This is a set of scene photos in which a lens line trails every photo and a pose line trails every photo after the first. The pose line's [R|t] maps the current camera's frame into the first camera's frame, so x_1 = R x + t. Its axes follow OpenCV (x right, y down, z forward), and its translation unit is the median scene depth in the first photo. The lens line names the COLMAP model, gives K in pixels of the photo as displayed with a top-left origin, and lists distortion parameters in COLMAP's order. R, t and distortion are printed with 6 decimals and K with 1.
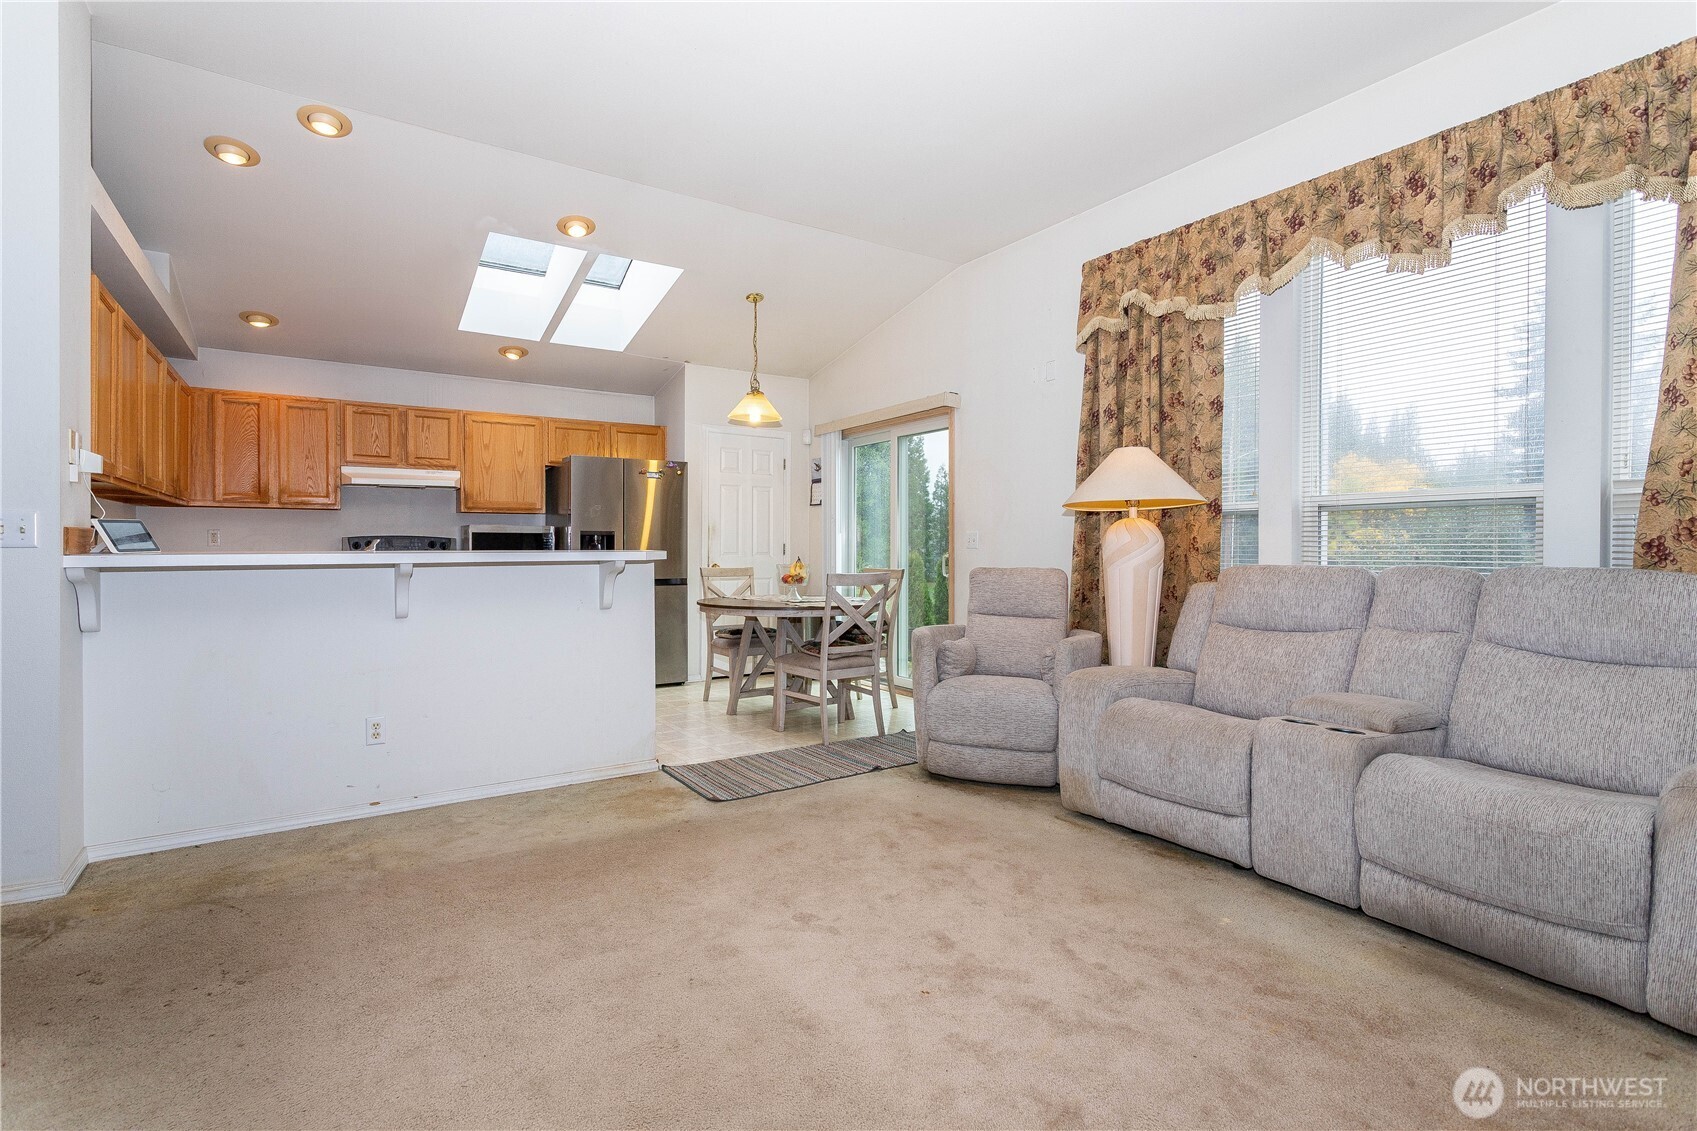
lens RADIAL K [[798.0, 0, 834.3], [0, 798.0, 558.2], [0, 0, 1]] dist [-0.005286, 0.002502]
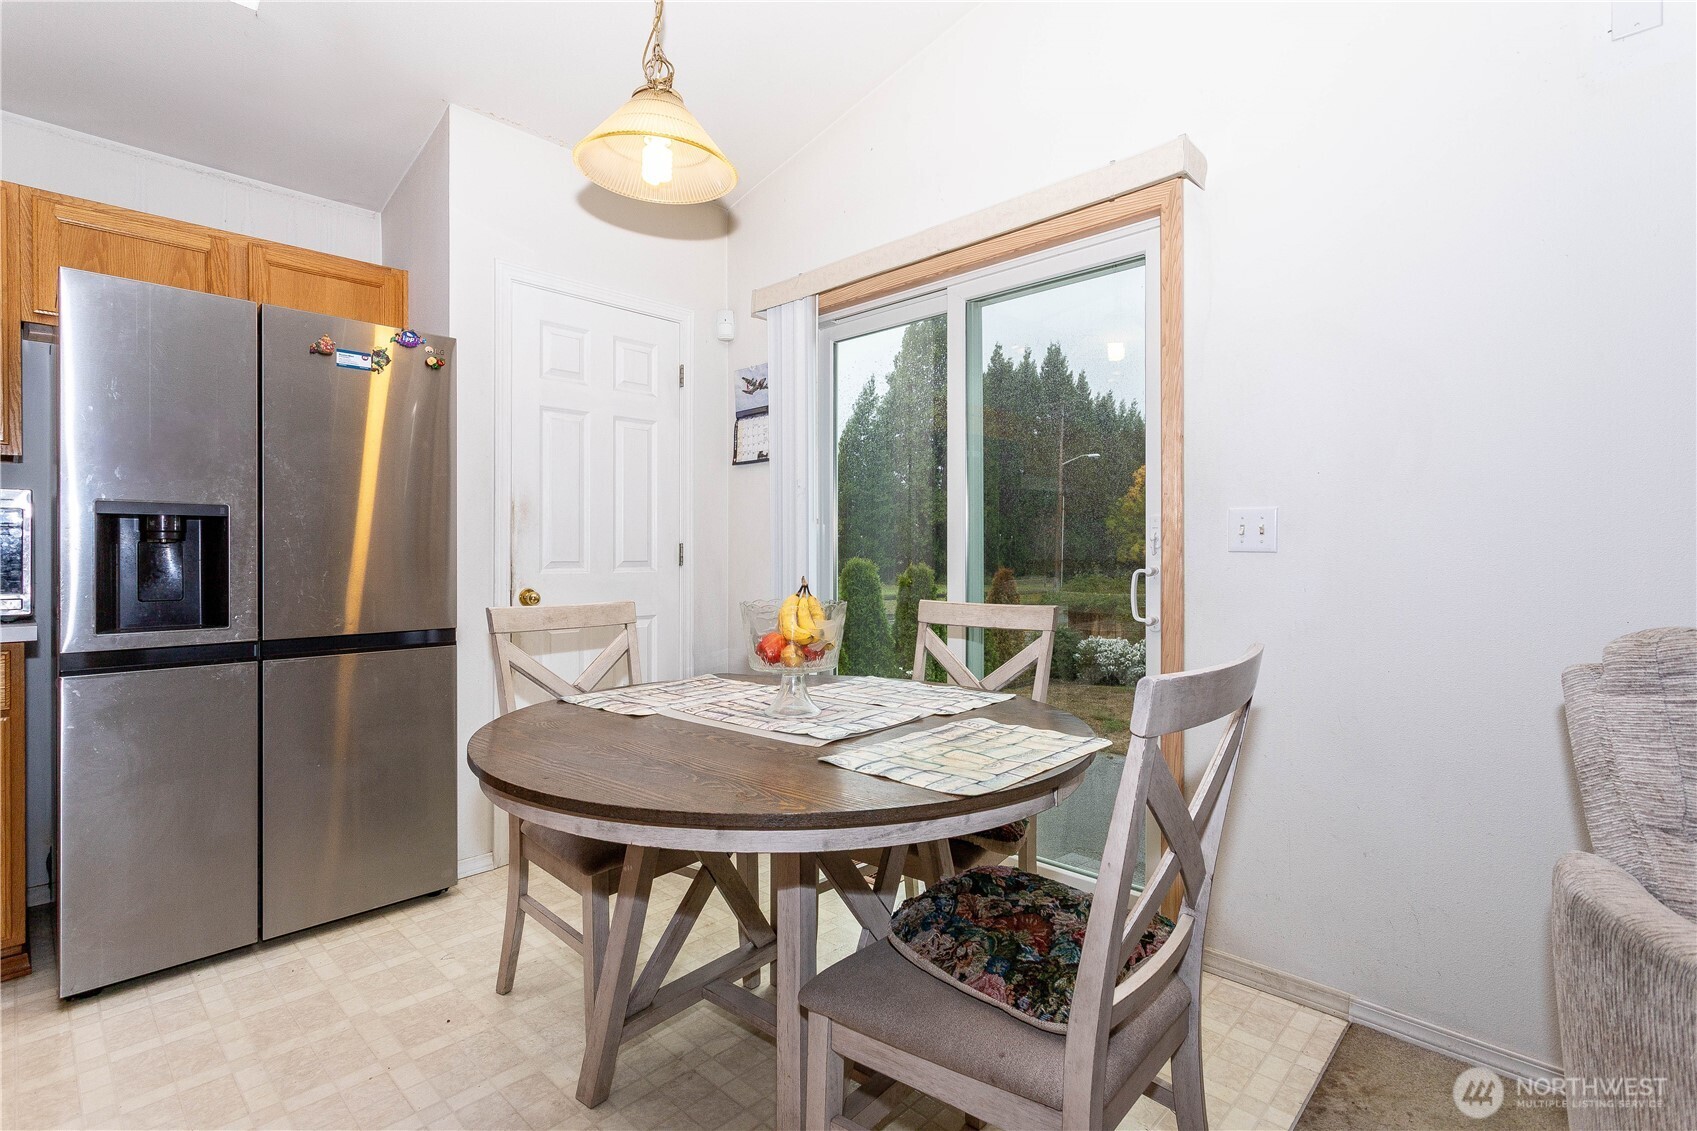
lens RADIAL K [[798.0, 0, 834.3], [0, 798.0, 549.4], [0, 0, 1]] dist [-0.005286, 0.002502]
pose [[0.974339, -0.001239, 0.225084, -0.155471], [0.004177, 0.999912, -0.012577, -0.014515], [-0.225048, 0.013194, 0.974258, 0.984305]]
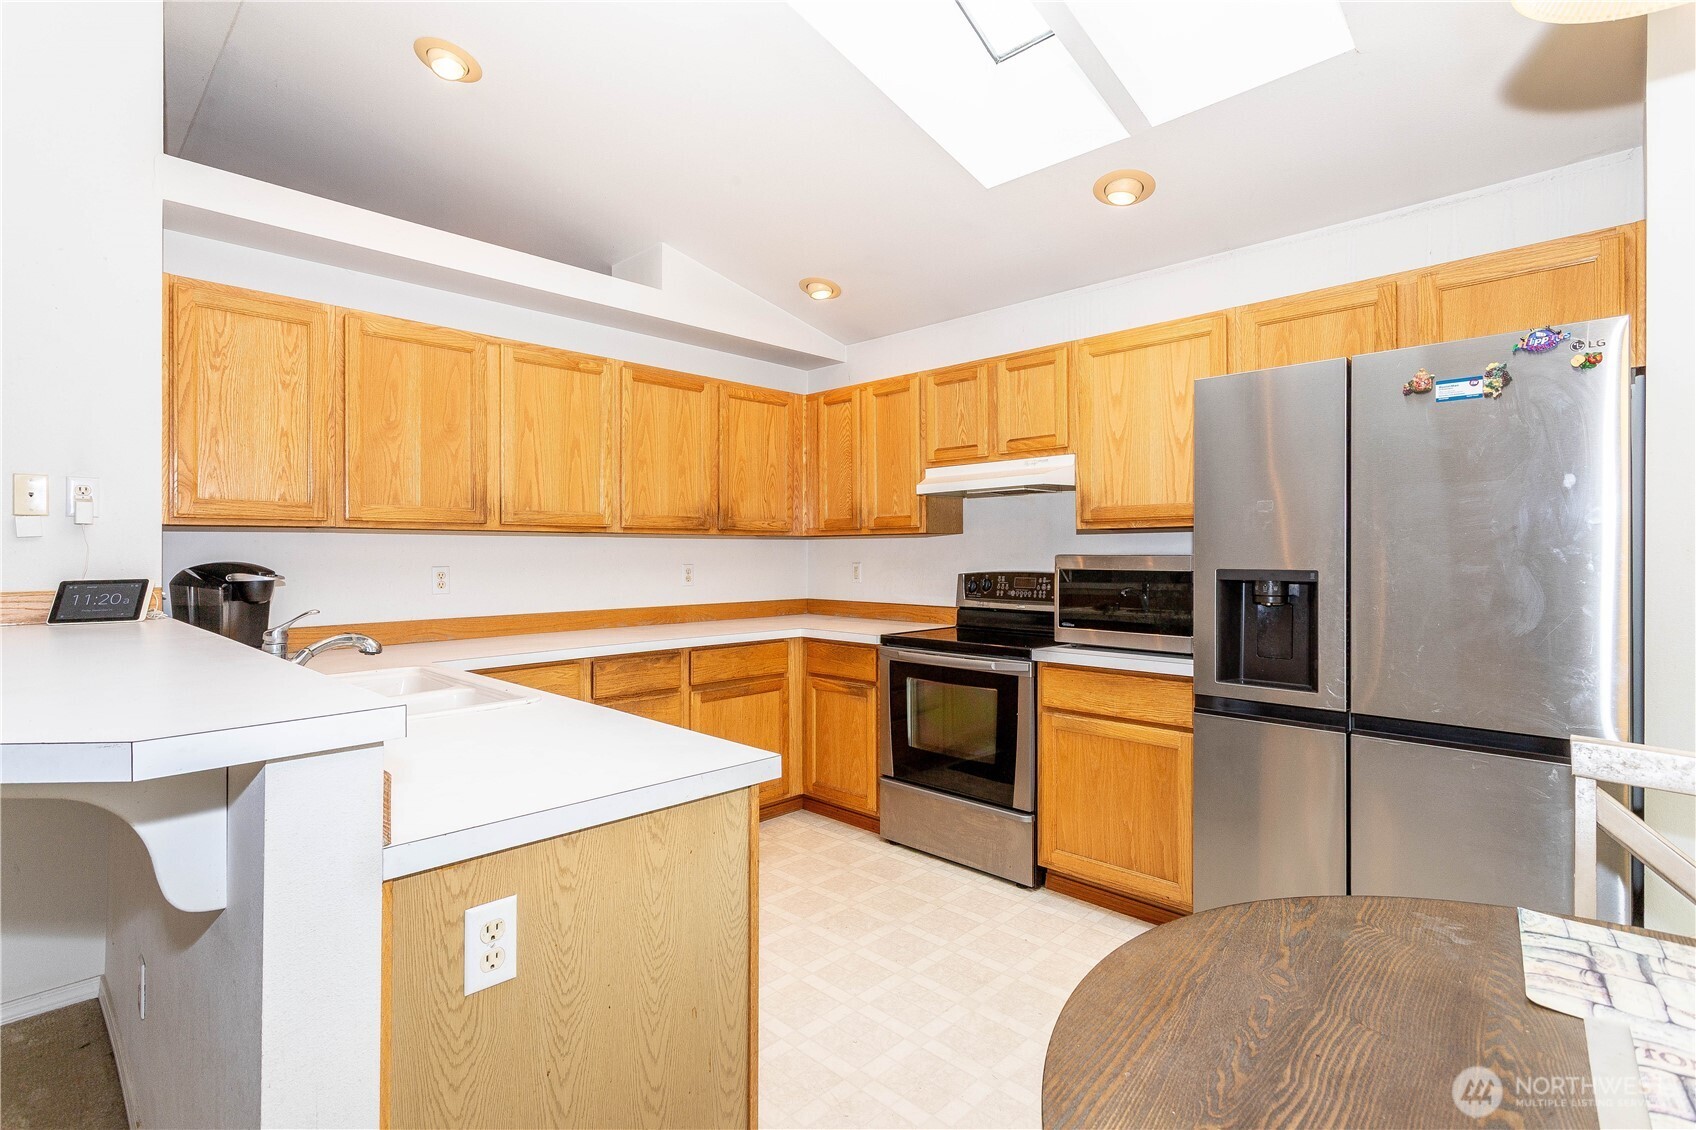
lens RADIAL K [[797.5, 0, 841.6], [0, 797.5, 552.5], [0, 0, 1]] dist [-0.005286, 0.002502]
pose [[0.230867, -0.004418, -0.972975, 0.027753], [-0.008644, 0.999941, -0.006591, -0.062233], [0.972947, 0.009932, 0.230815, 1.178639]]
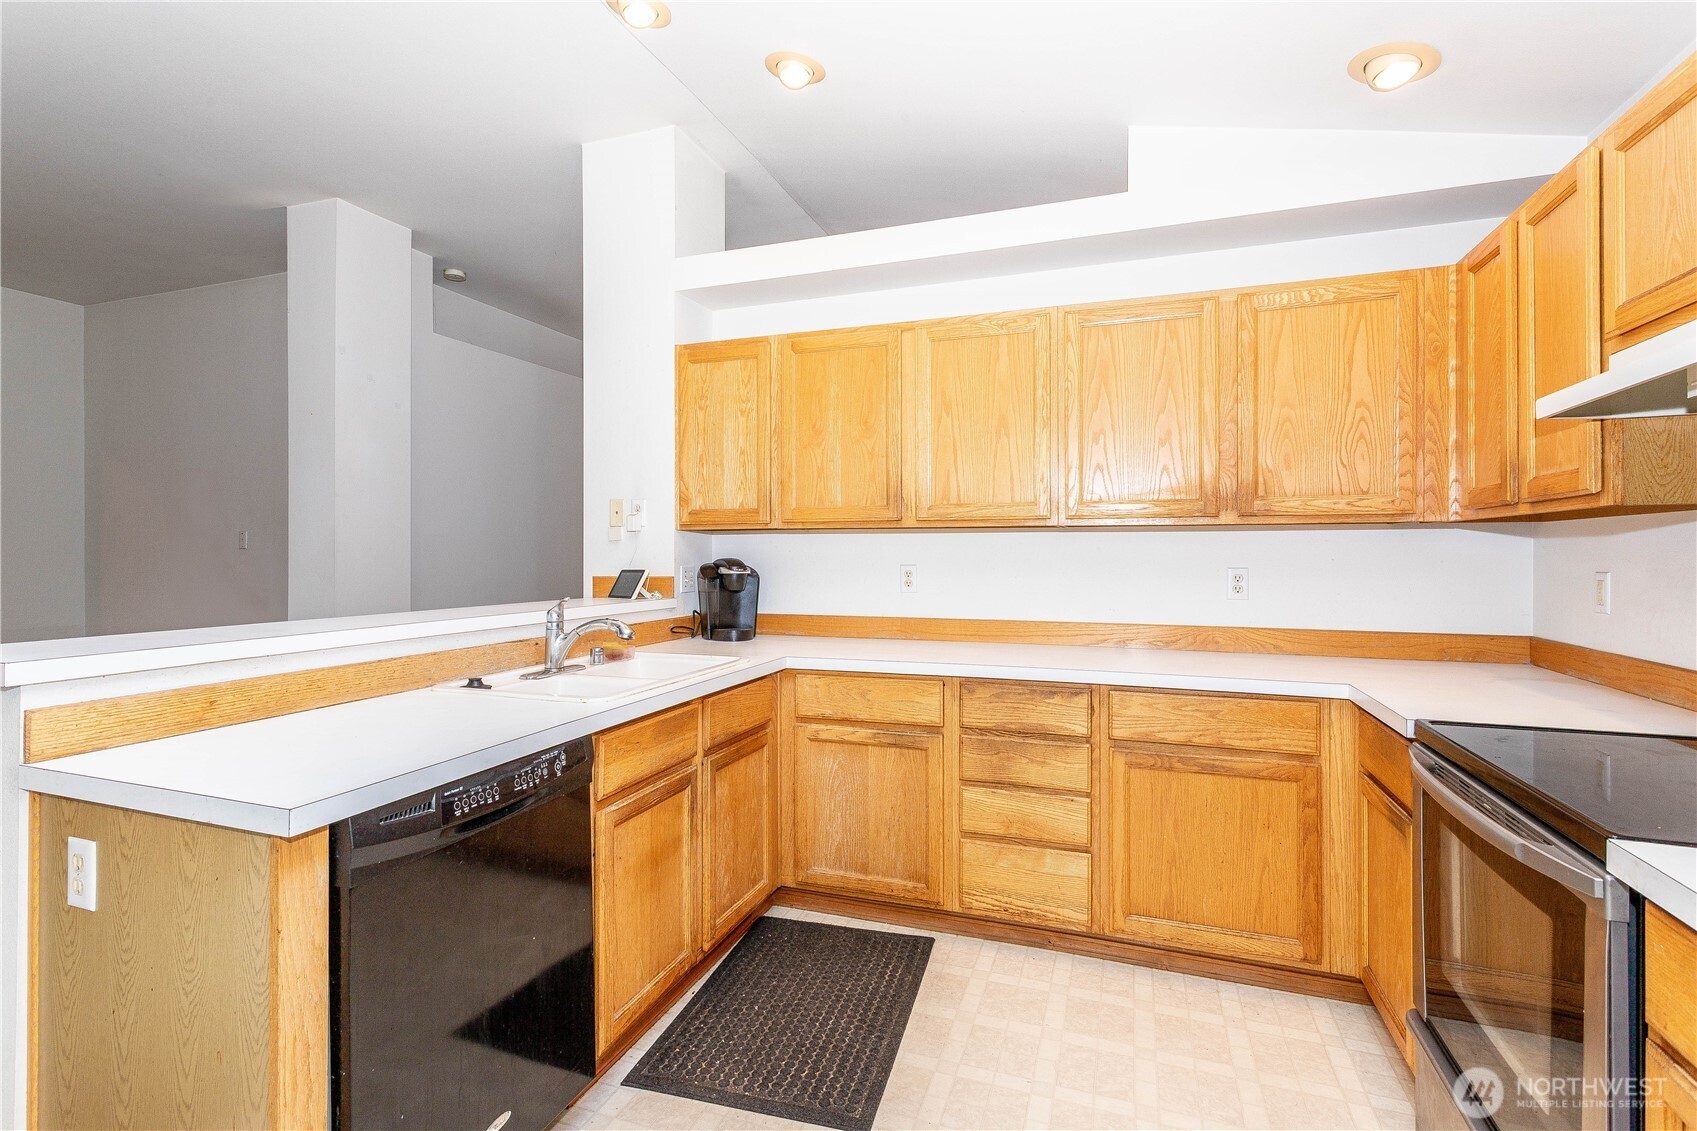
lens RADIAL K [[798.0, 0, 841.8], [0, 798.0, 551.2], [0, 0, 1]] dist [-0.005286, 0.002502]
pose [[-0.793408, -0.005318, -0.608667, -0.340991], [-0.010418, 0.999934, 0.004845, -0.067539], [0.608601, 0.010185, -0.793411, 1.609205]]
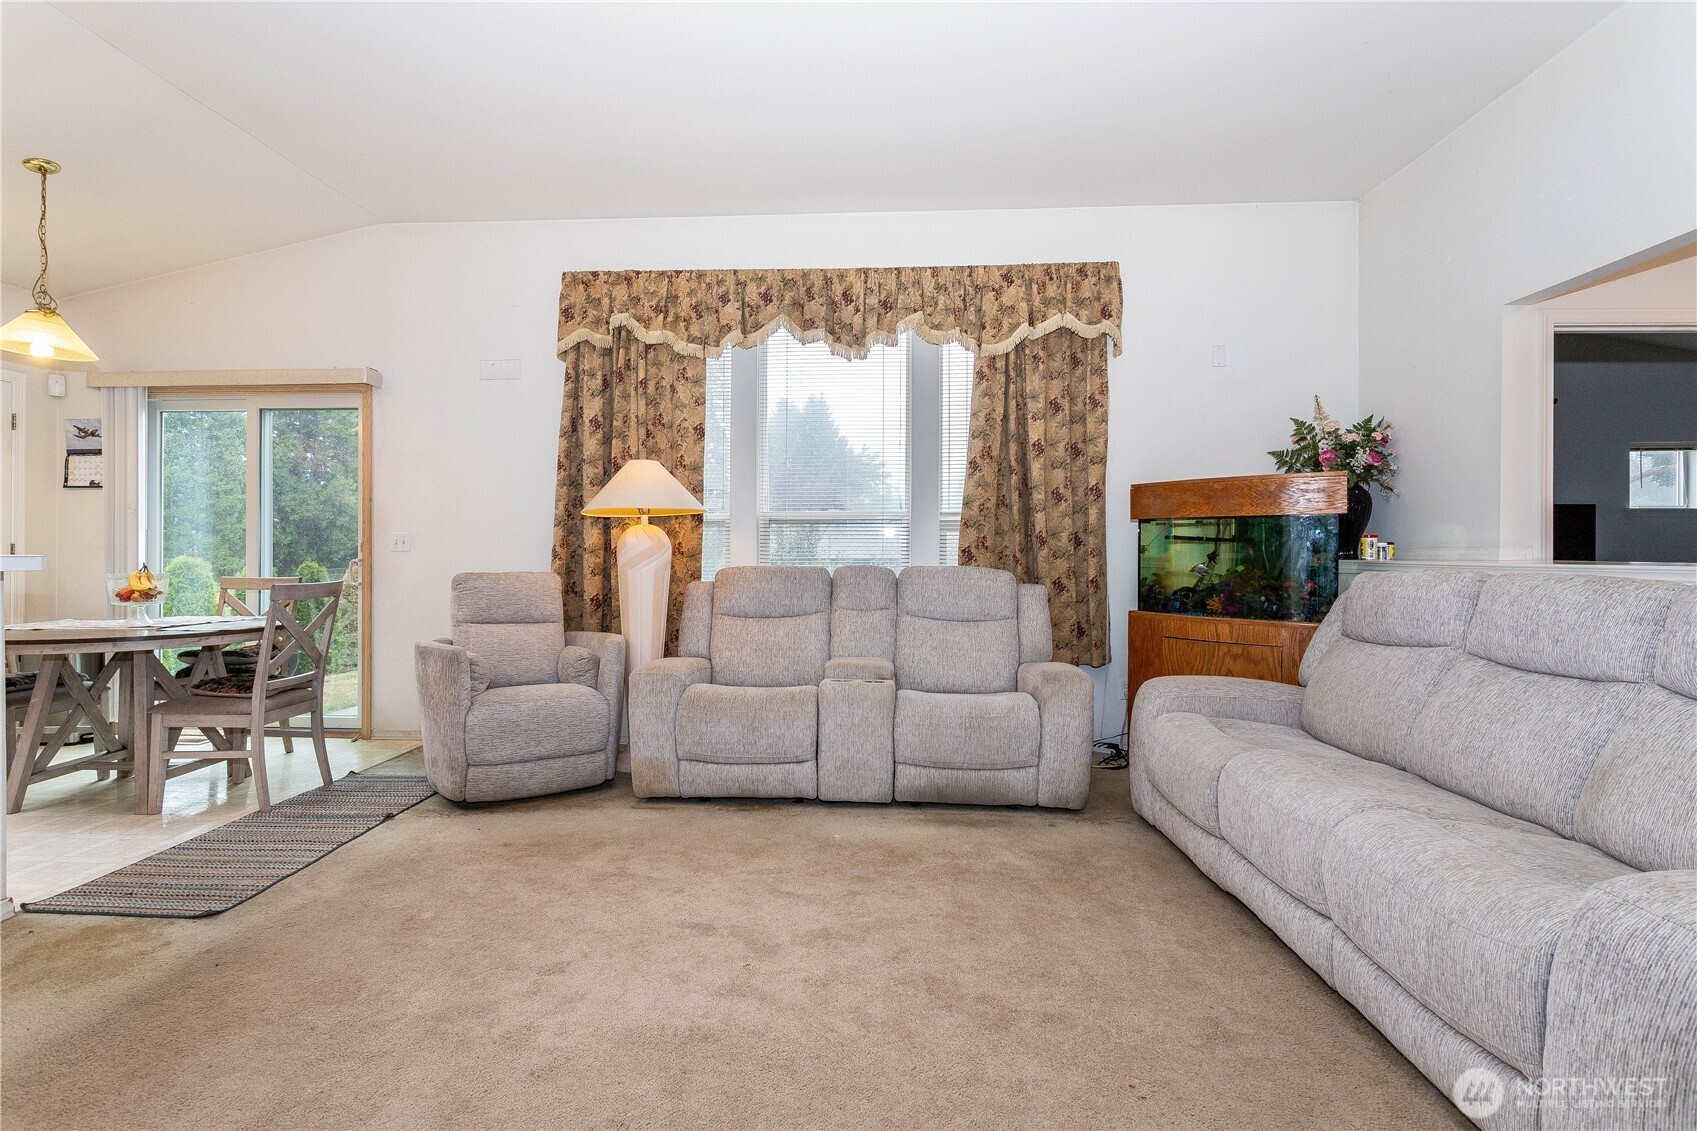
lens RADIAL K [[798.0, 0, 839.9], [0, 798.0, 557.0], [0, 0, 1]] dist [-0.005286, 0.002502]
pose [[0.590296, -0.002056, 0.807184, -0.360891], [0.007093, 0.999971, -0.002640, -0.000808], [-0.807156, 0.007284, 0.590293, 0.139884]]
